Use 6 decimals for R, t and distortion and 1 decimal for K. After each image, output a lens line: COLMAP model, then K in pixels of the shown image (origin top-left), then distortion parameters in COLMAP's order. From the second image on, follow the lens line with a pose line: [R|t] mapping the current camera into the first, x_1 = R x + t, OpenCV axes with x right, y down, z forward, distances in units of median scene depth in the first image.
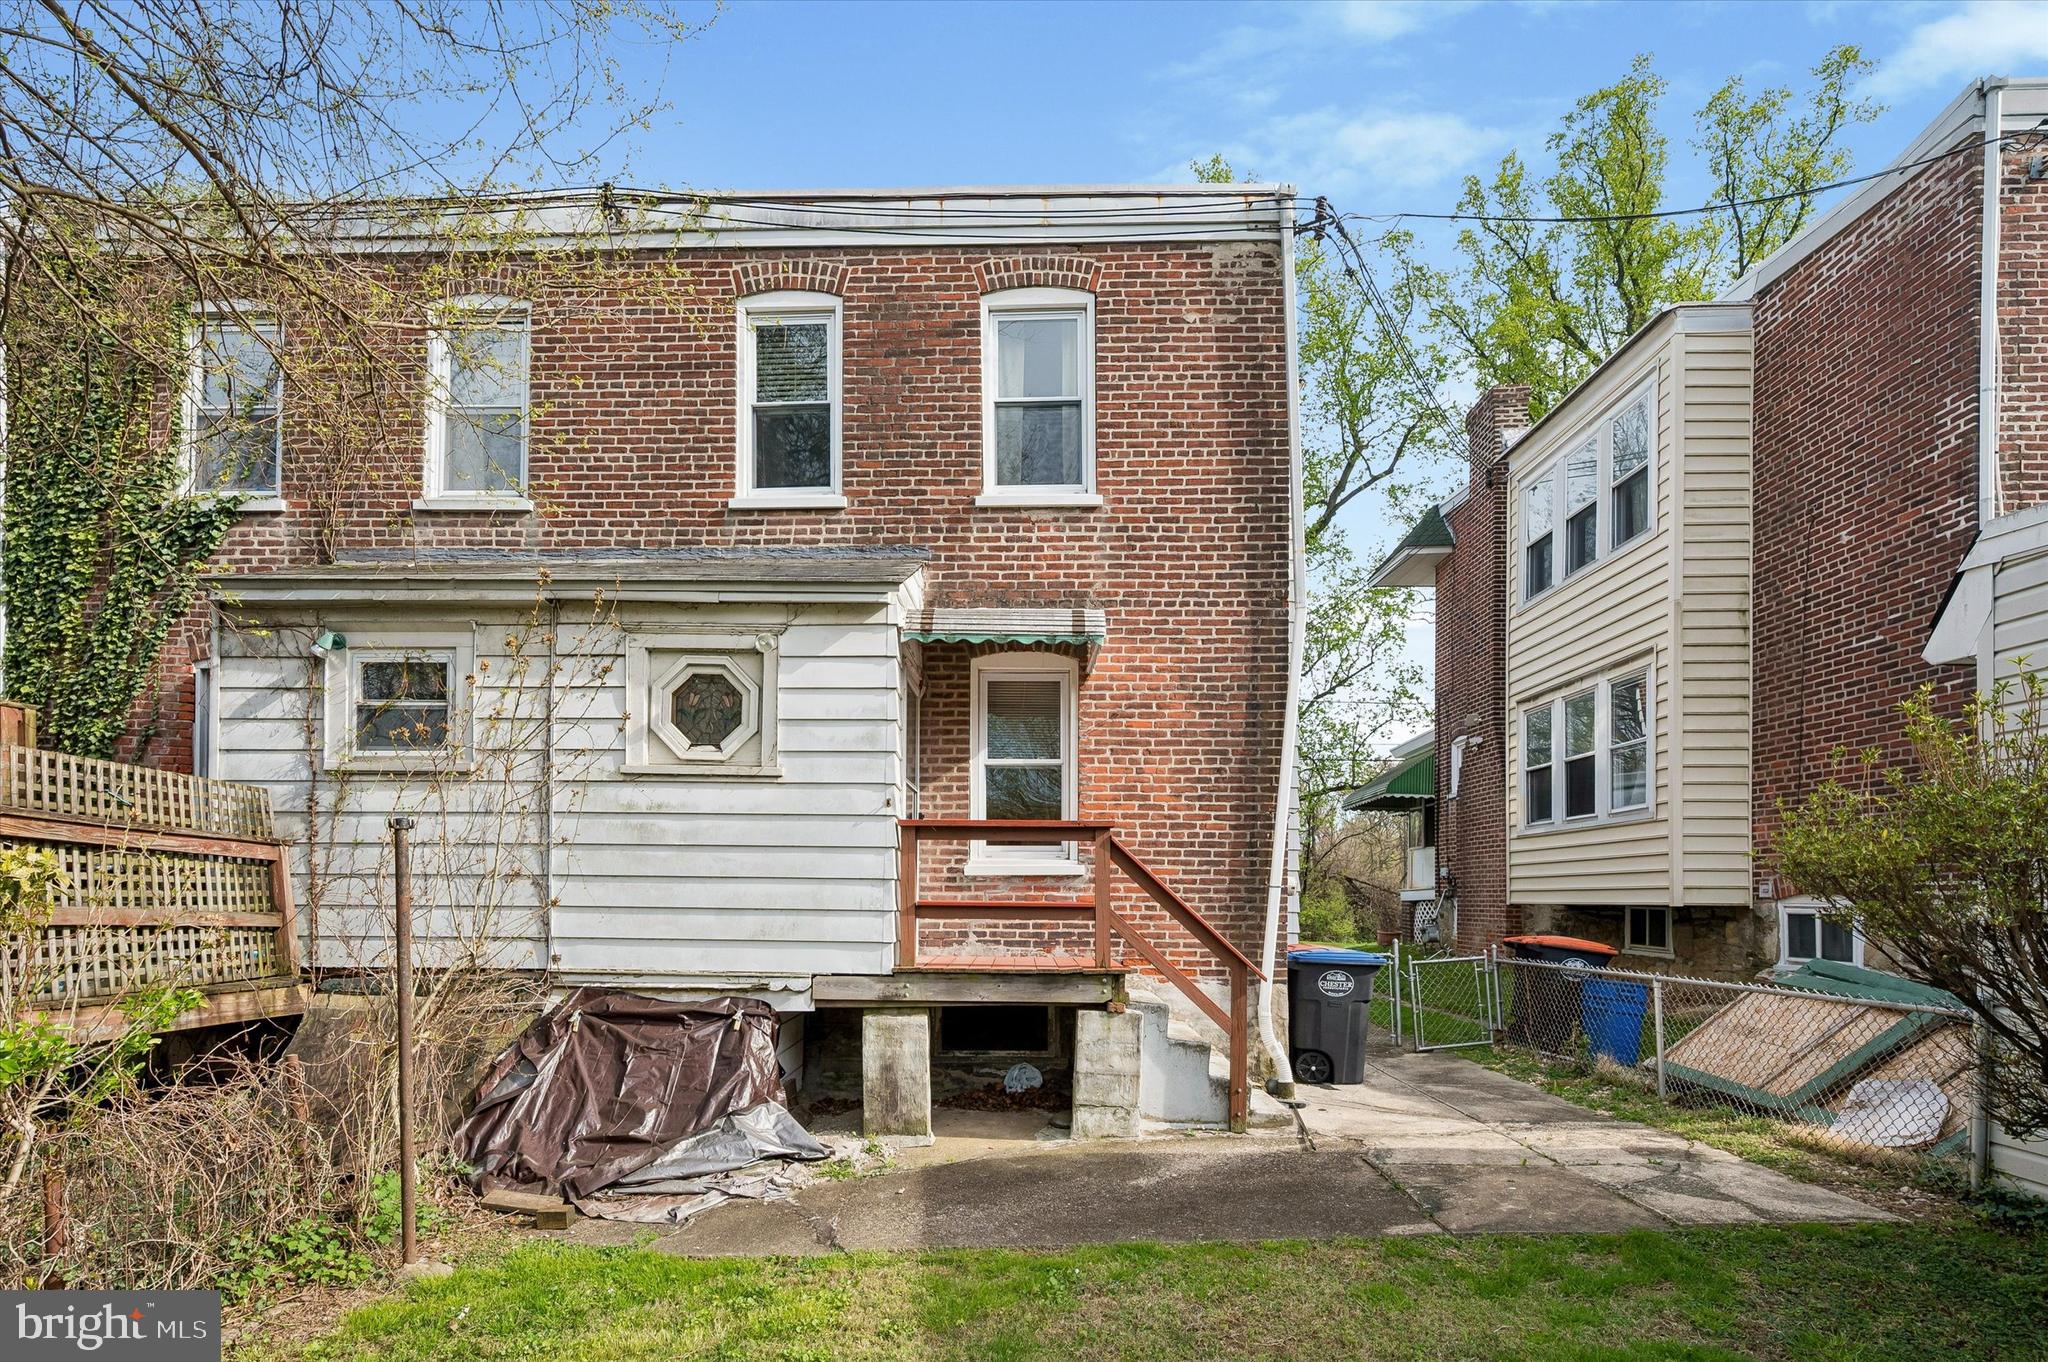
lens RADIAL K [[1011.8, 0, 1020.5], [0, 1011.8, 850.0], [0, 0, 1]] dist [0.004370, -0.000065]
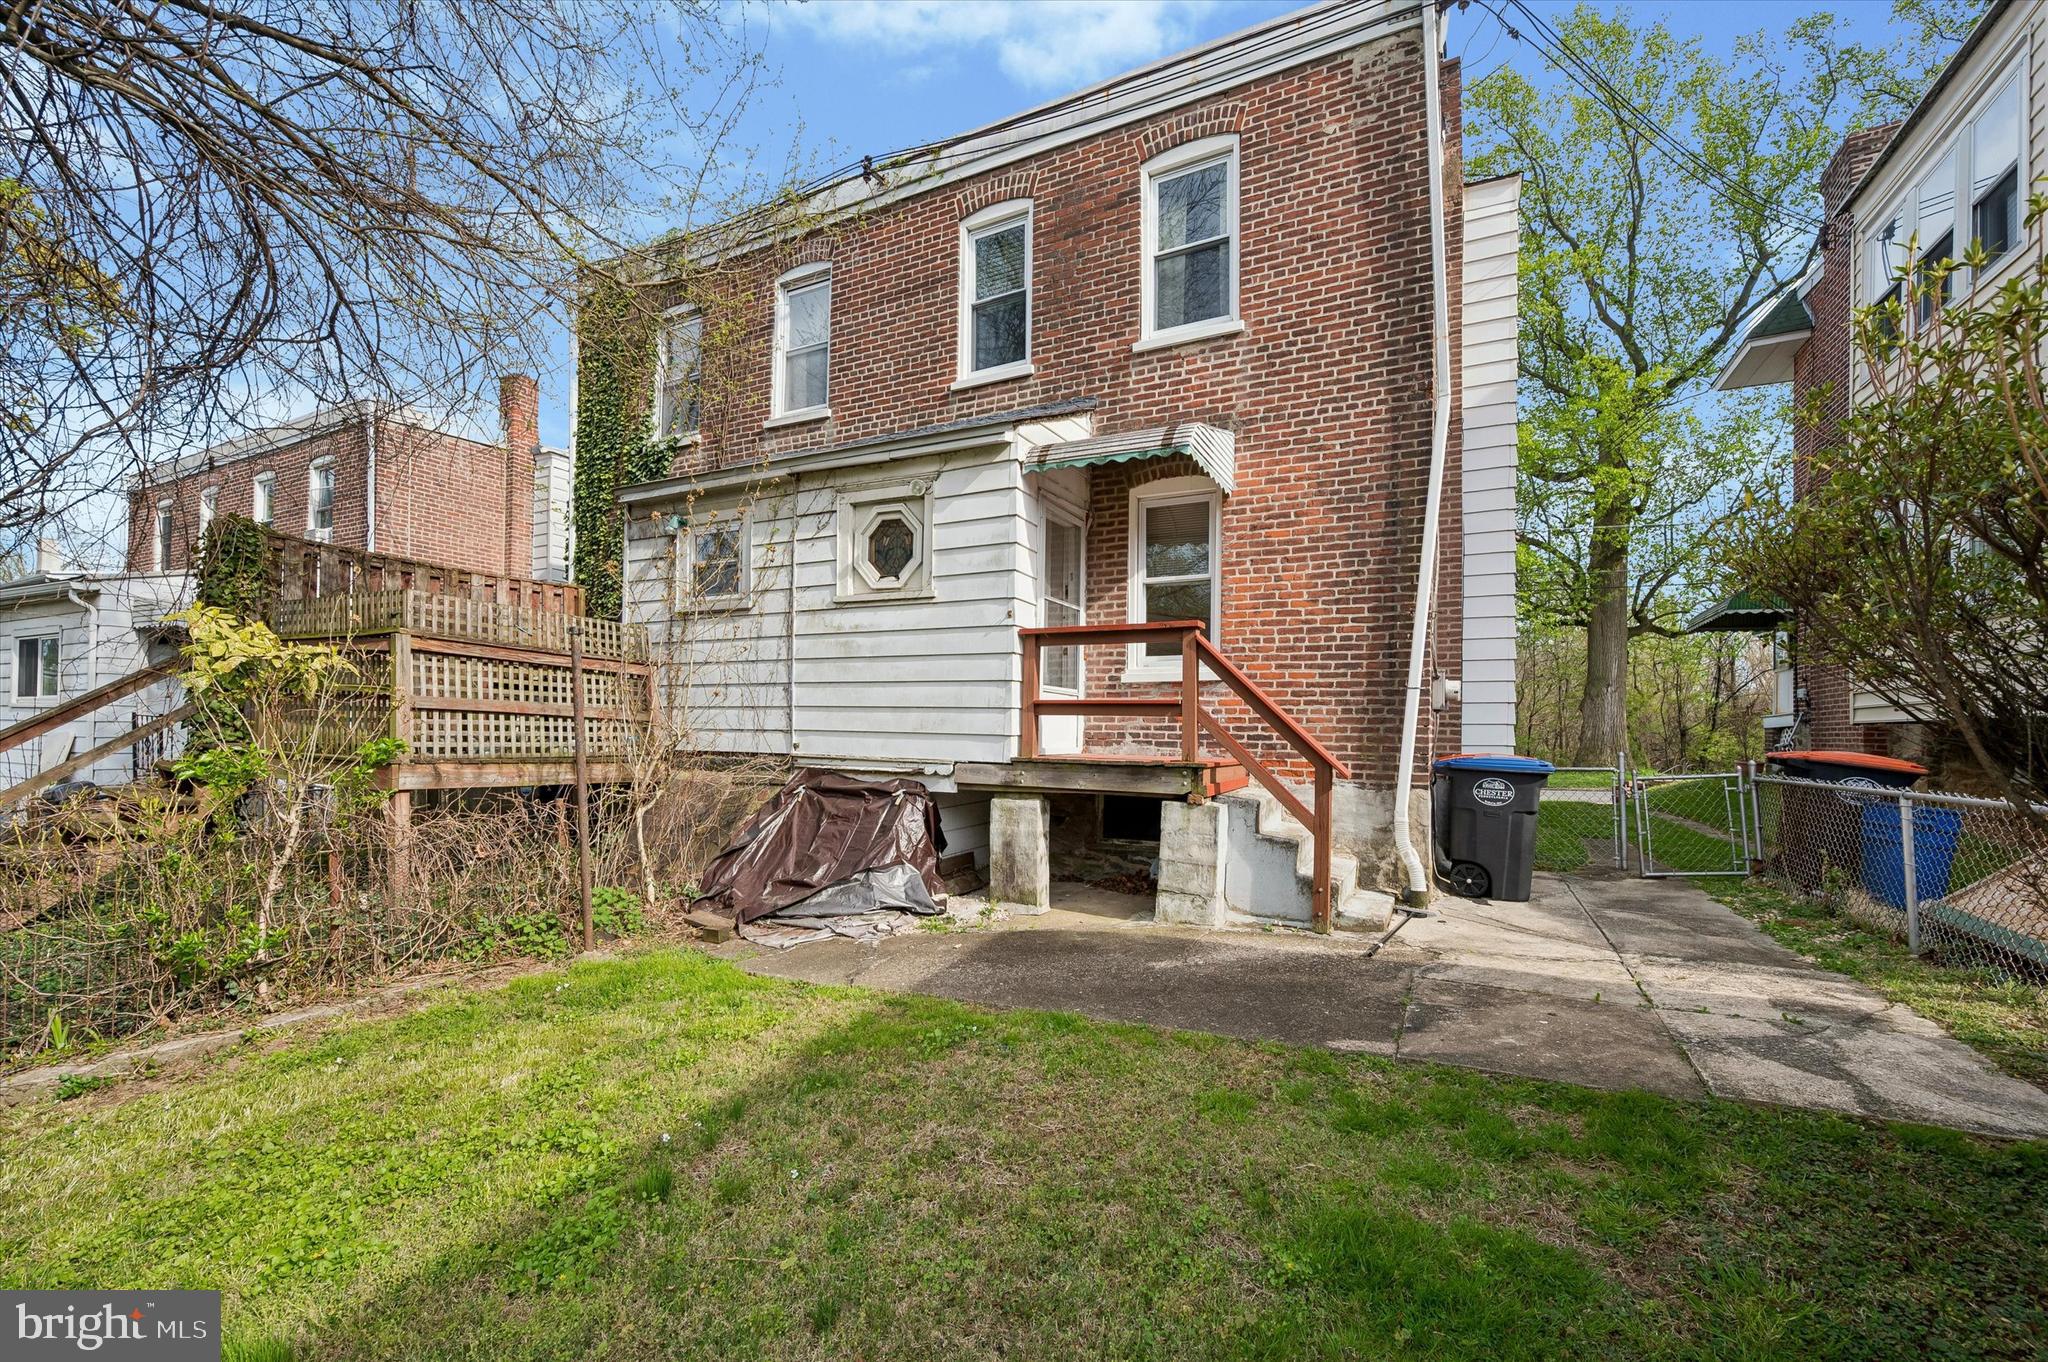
lens RADIAL K [[832.1, 0, 1023.4], [0, 832.1, 686.8], [0, 0, 1]] dist [0.000422, -0.000287]
pose [[0.912846, -0.010250, -0.408174, 0.227595], [0.008844, 0.999947, -0.005330, 0.034622], [0.408207, 0.001256, 0.912888, 0.119468]]
